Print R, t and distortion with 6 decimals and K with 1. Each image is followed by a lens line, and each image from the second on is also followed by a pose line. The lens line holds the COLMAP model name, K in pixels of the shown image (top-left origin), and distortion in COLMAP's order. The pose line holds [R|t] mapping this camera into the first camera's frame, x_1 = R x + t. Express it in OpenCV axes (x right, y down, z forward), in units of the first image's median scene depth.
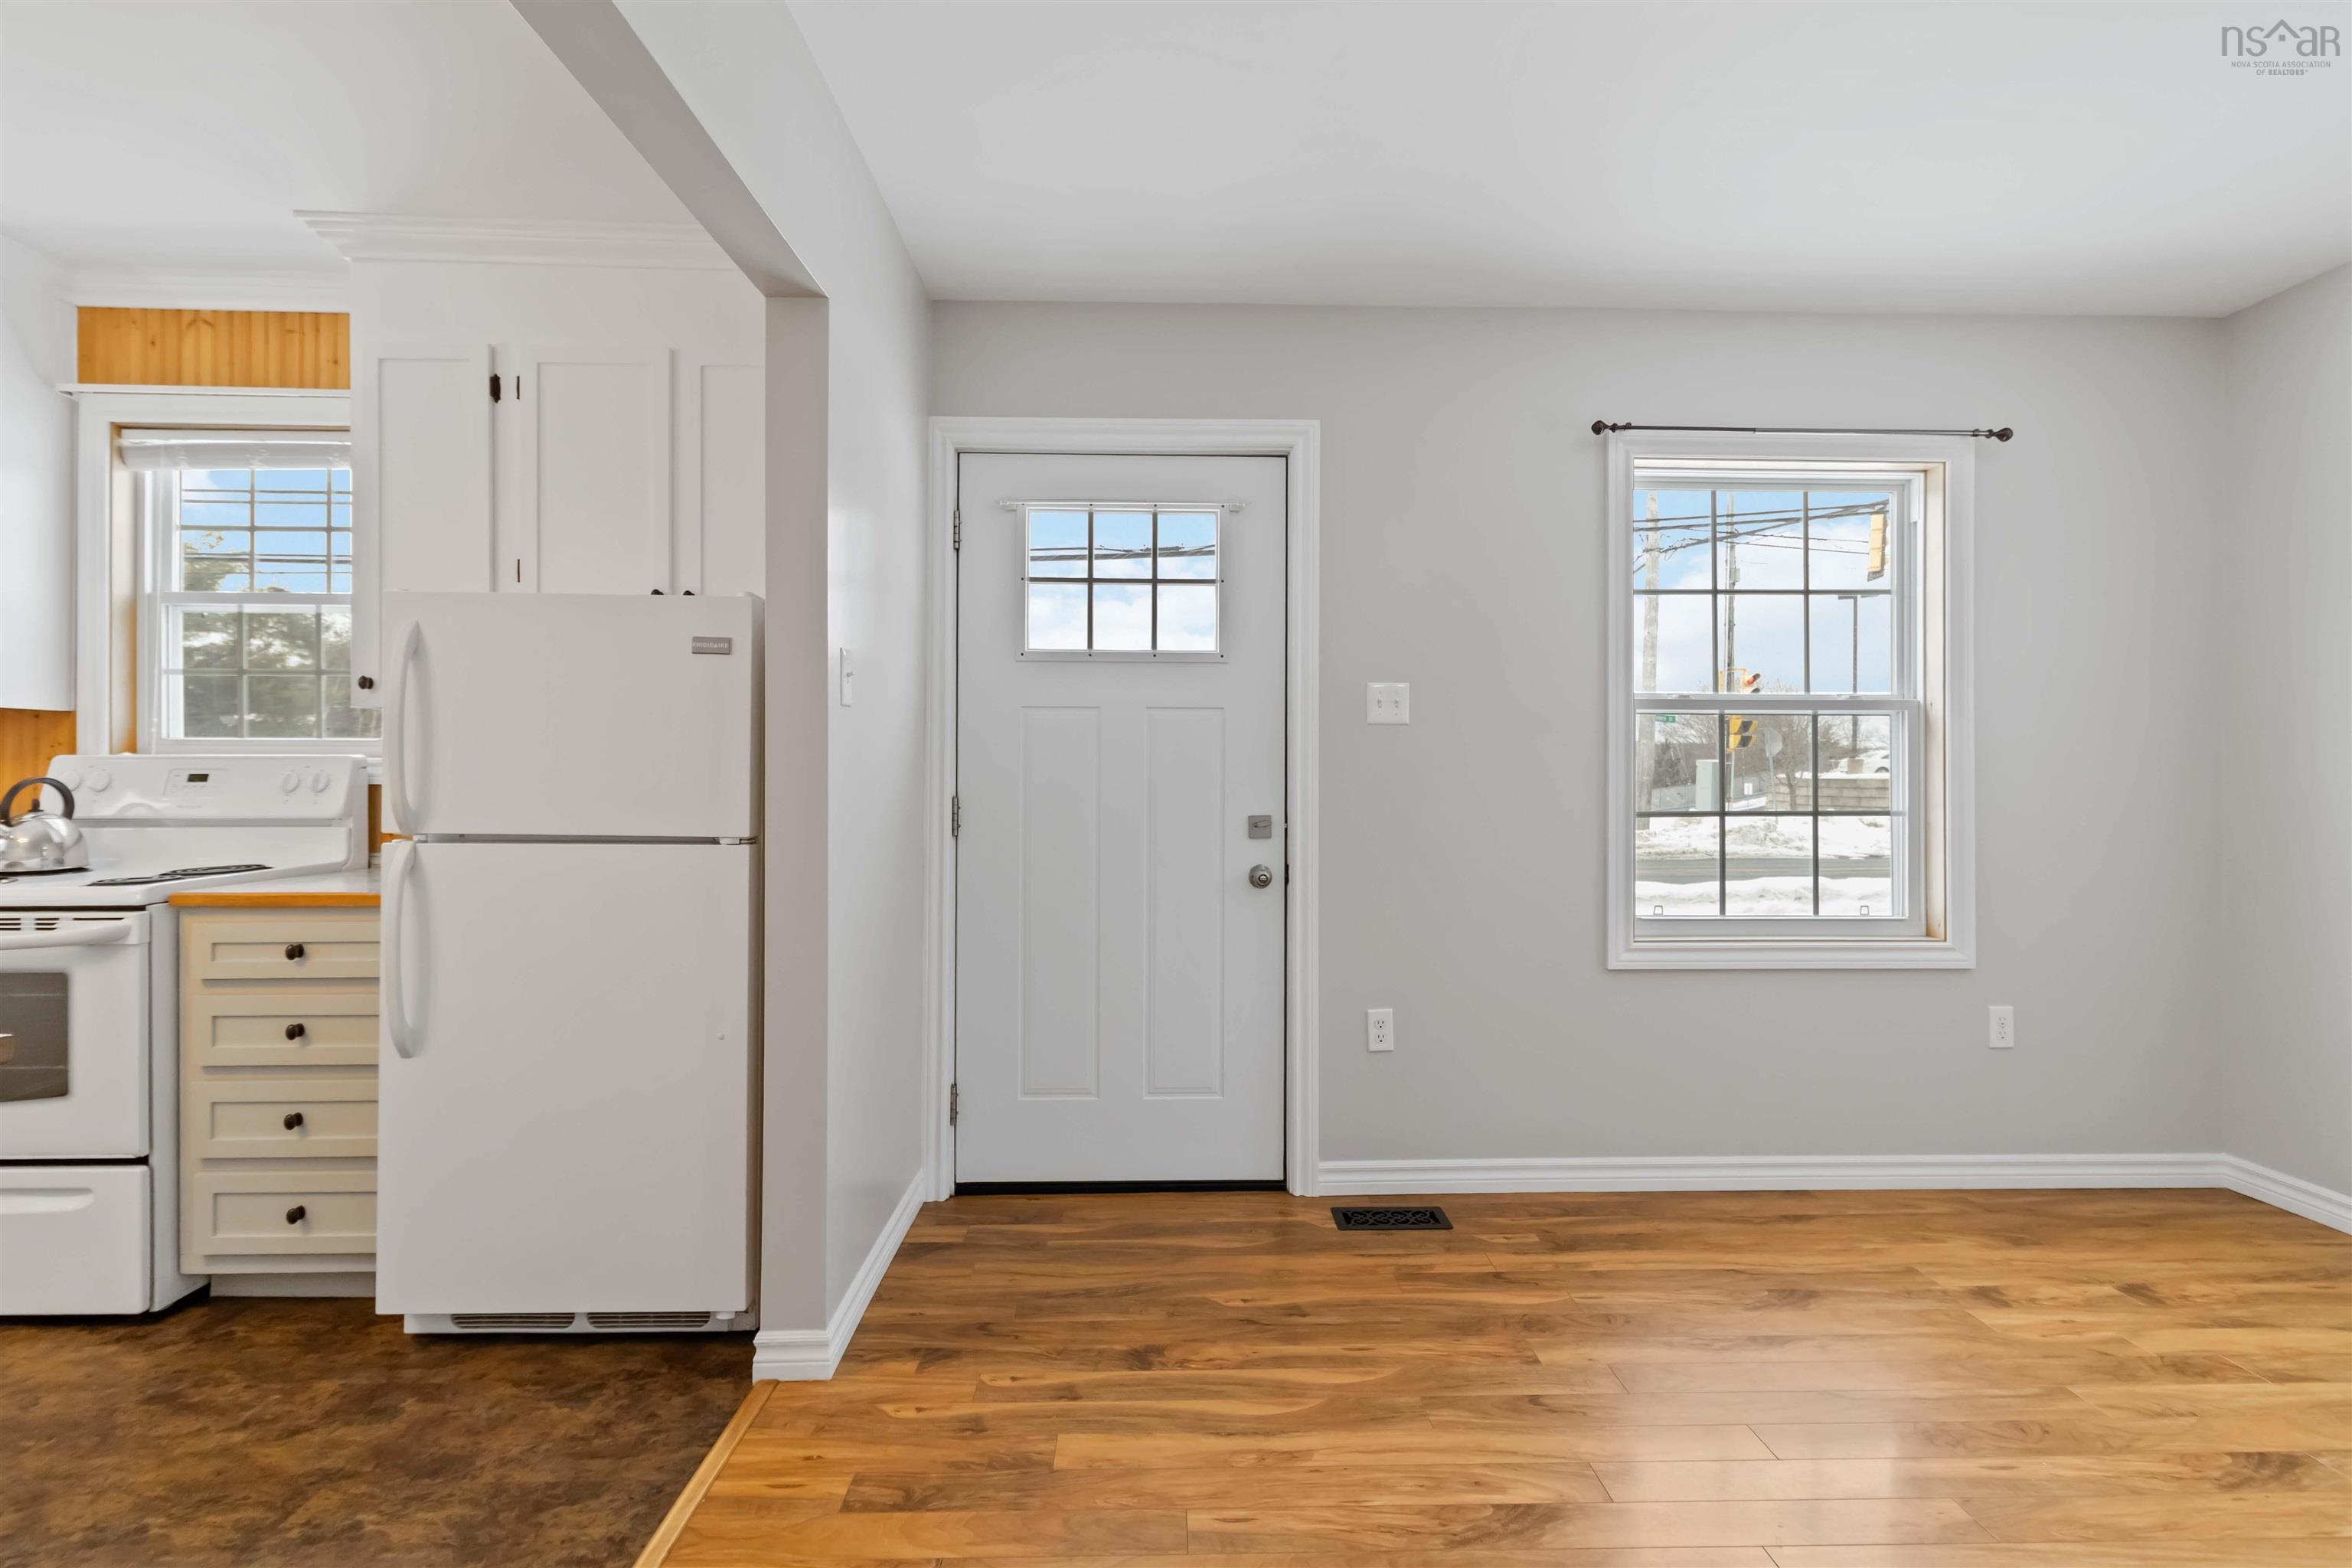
lens RADIAL K [[1098.0, 0, 1190.0], [0, 1098.0, 765.3], [0, 0, 1]] dist [0.002953, 0.000358]
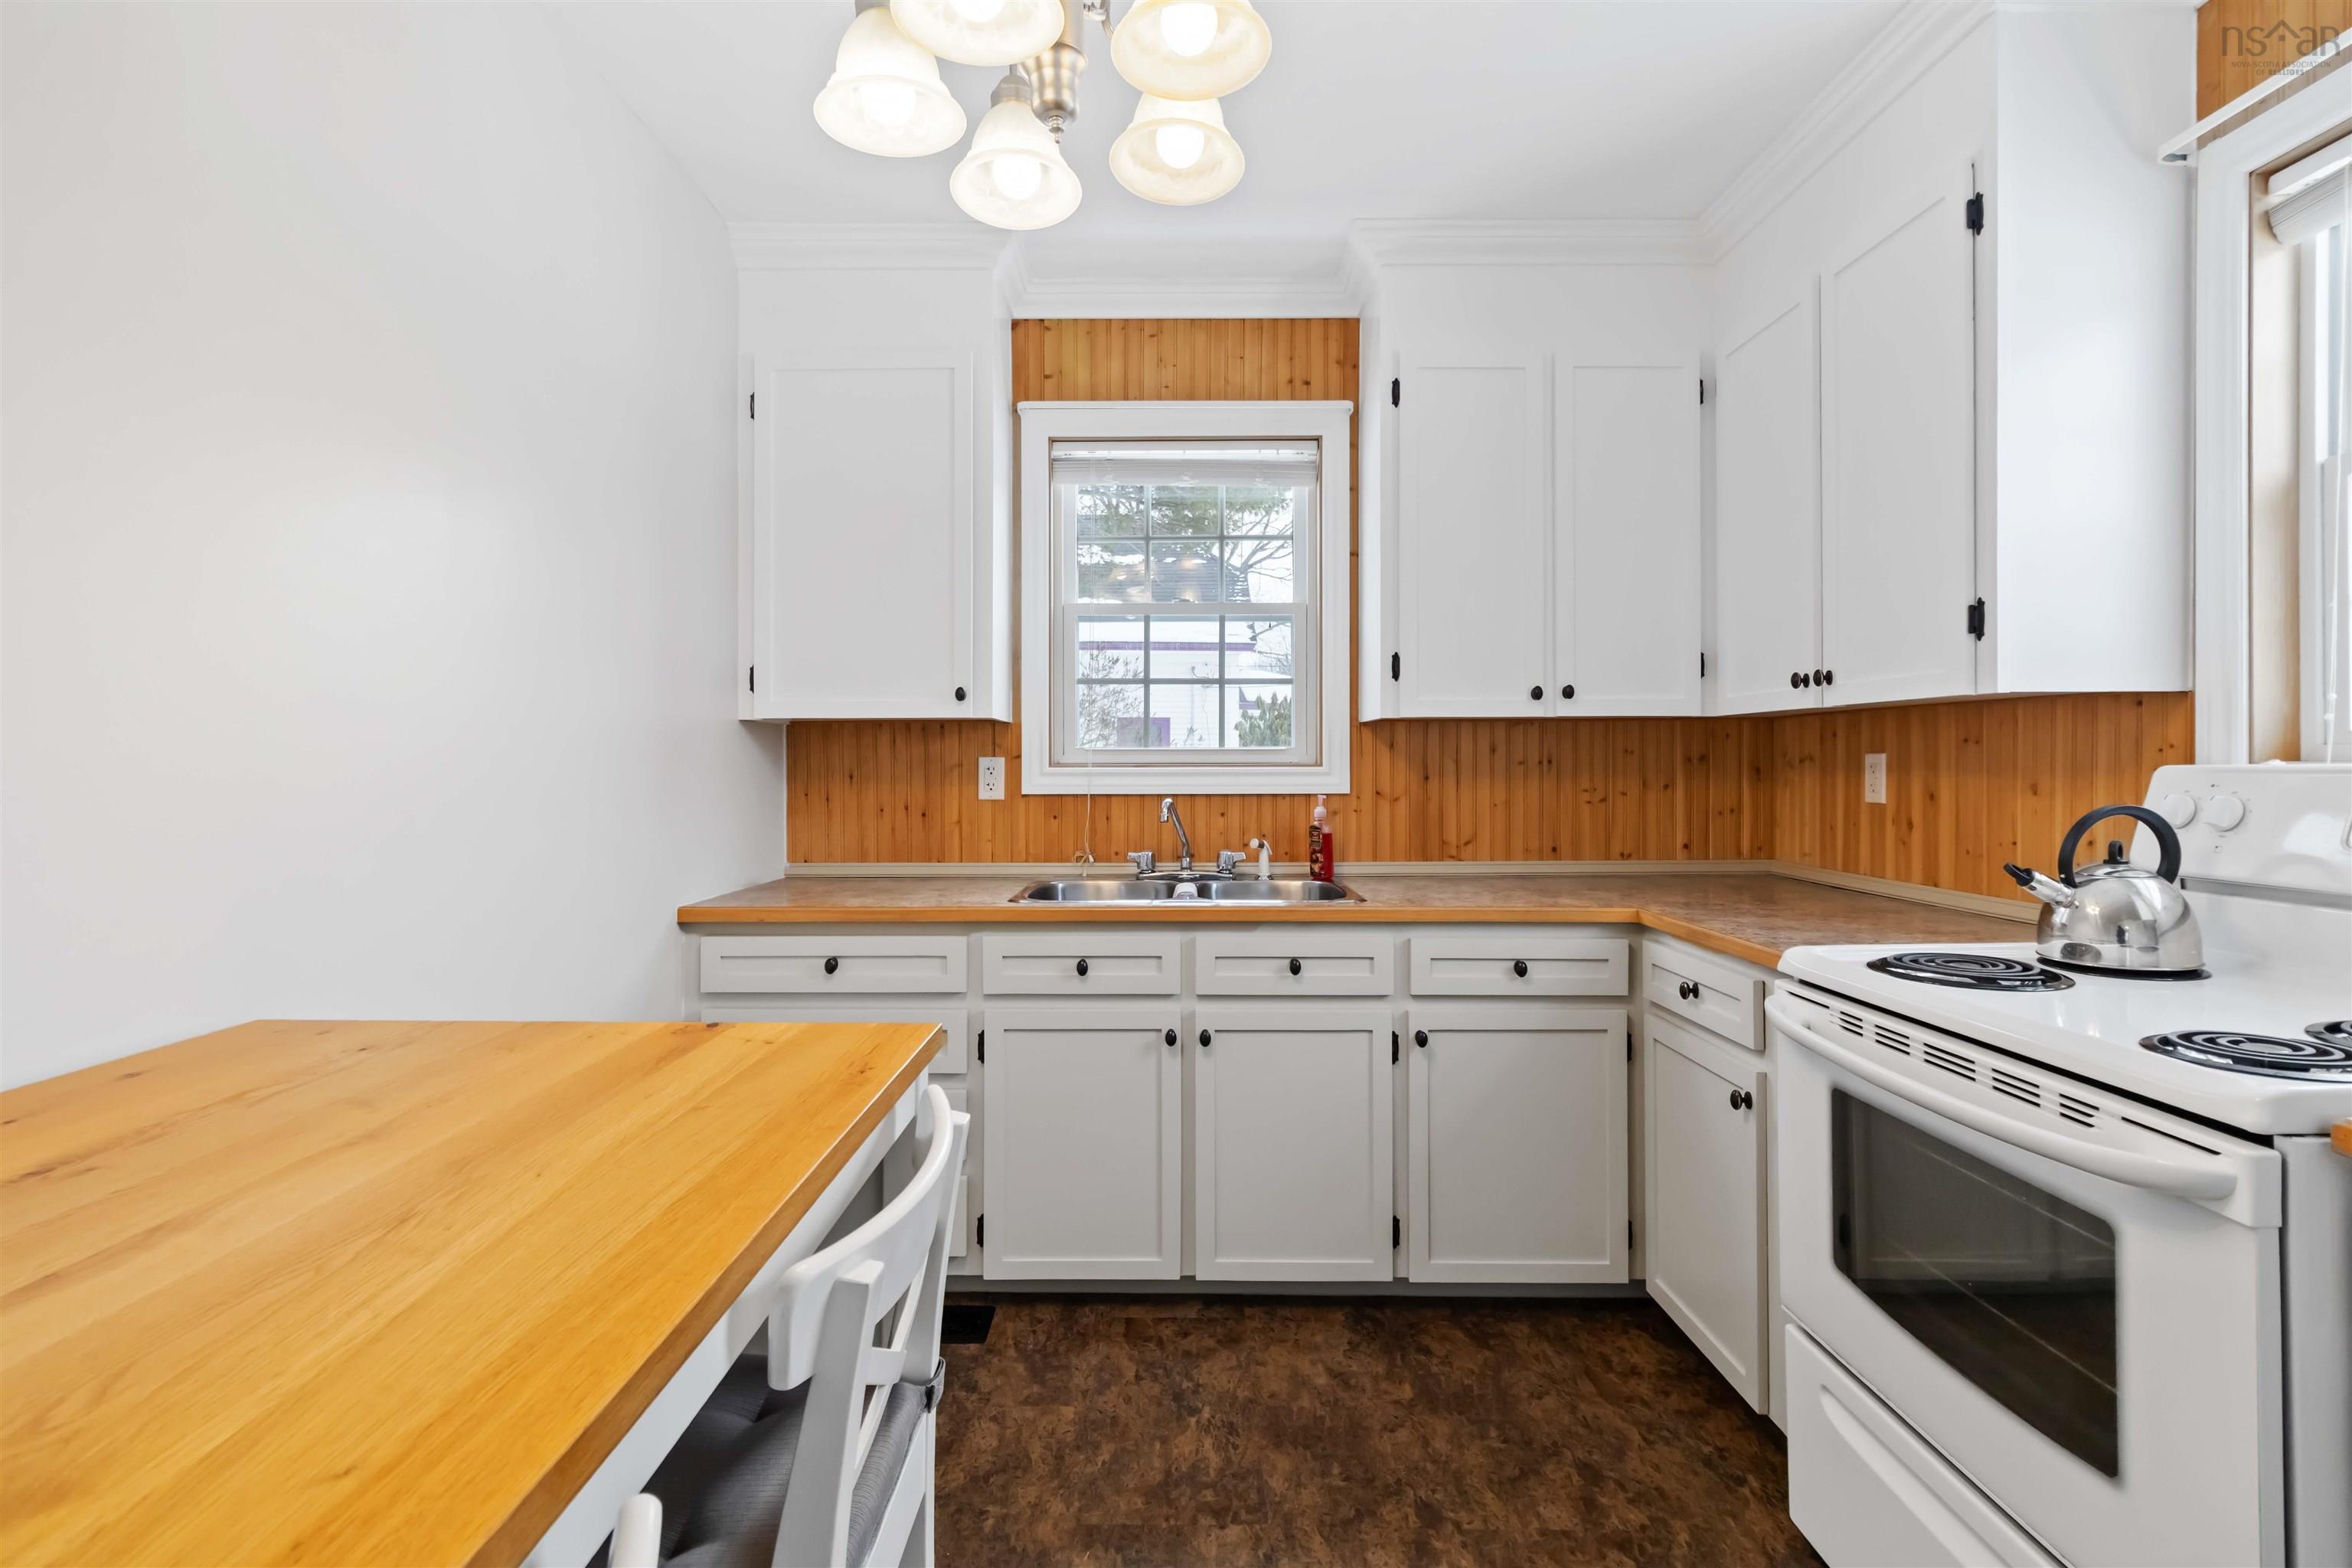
lens RADIAL K [[1098.0, 0, 1180.0], [0, 1098.0, 760.3], [0, 0, 1]] dist [0.002953, 0.000358]
pose [[-0.019115, -0.004095, -0.999809, -0.446180], [0.001863, 0.999990, -0.004132, -0.011285], [0.999816, -0.001942, -0.019107, 0.507721]]
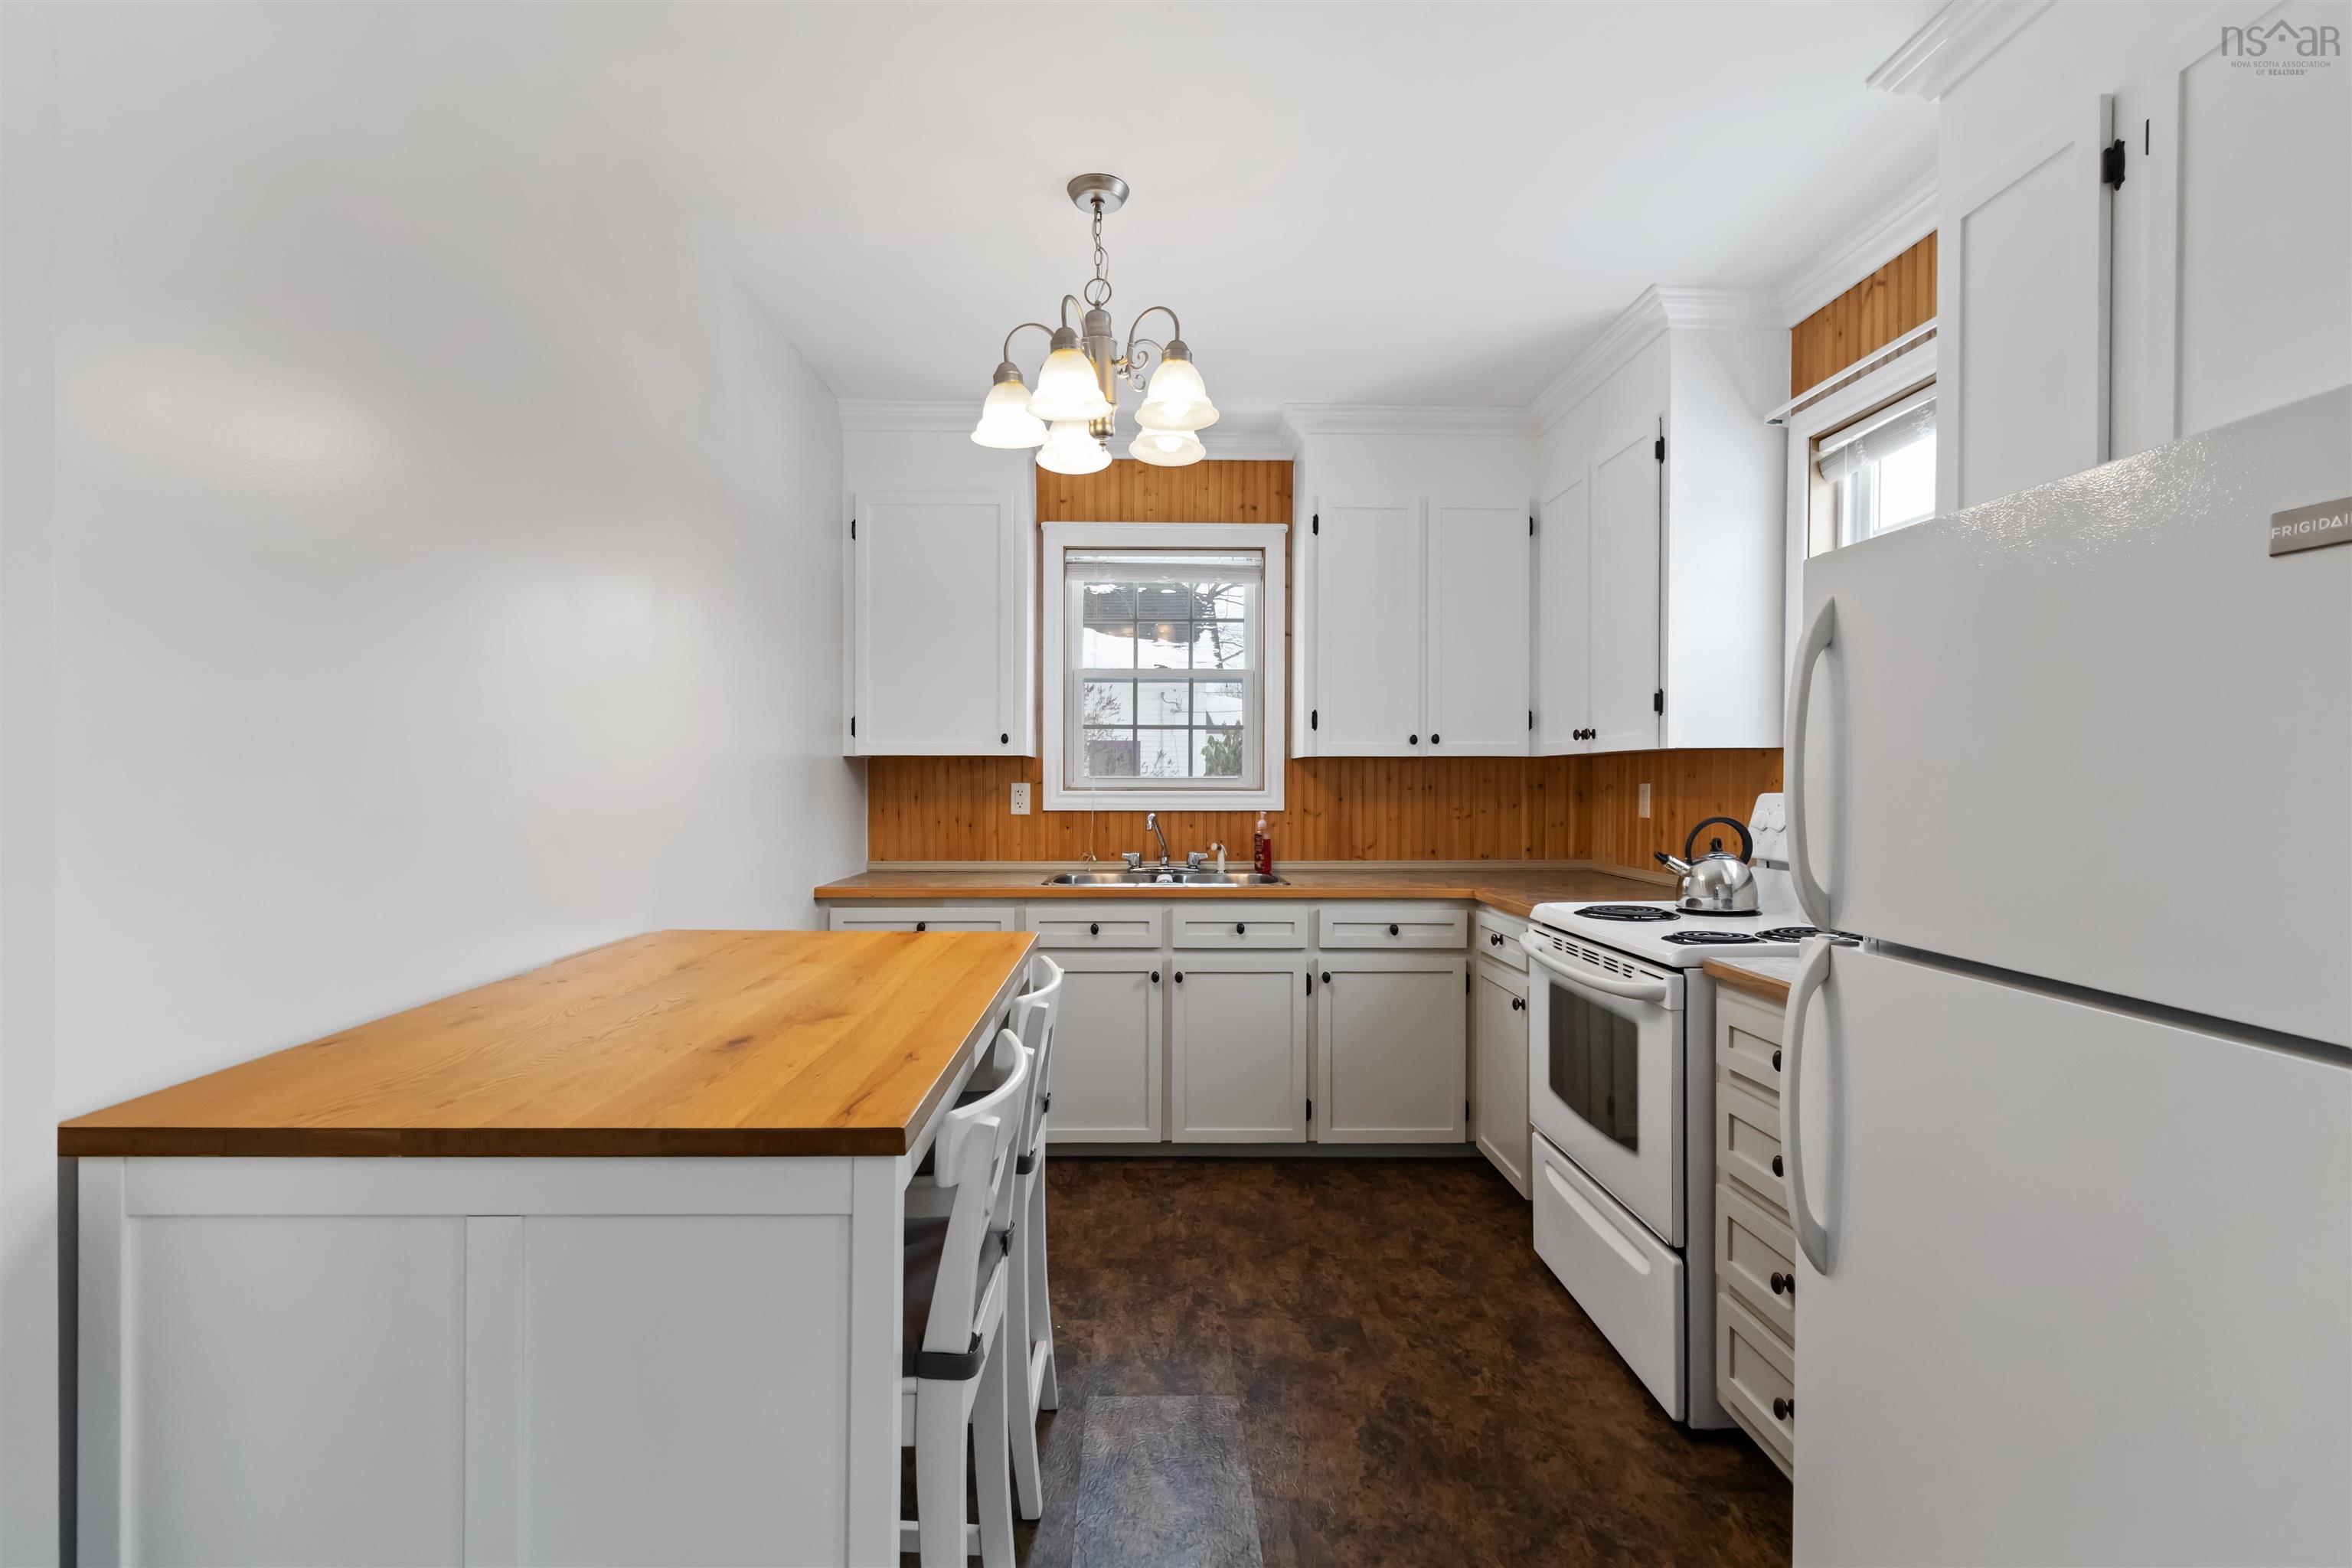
lens RADIAL K [[1098.0, 0, 1172.9], [0, 1098.0, 791.0], [0, 0, 1]] dist [0.002953, 0.000358]
pose [[0.004321, 0.005066, -0.999978, -0.052504], [-0.001605, 0.999986, 0.005060, -0.016536], [0.999989, 0.001583, 0.004330, 0.498092]]
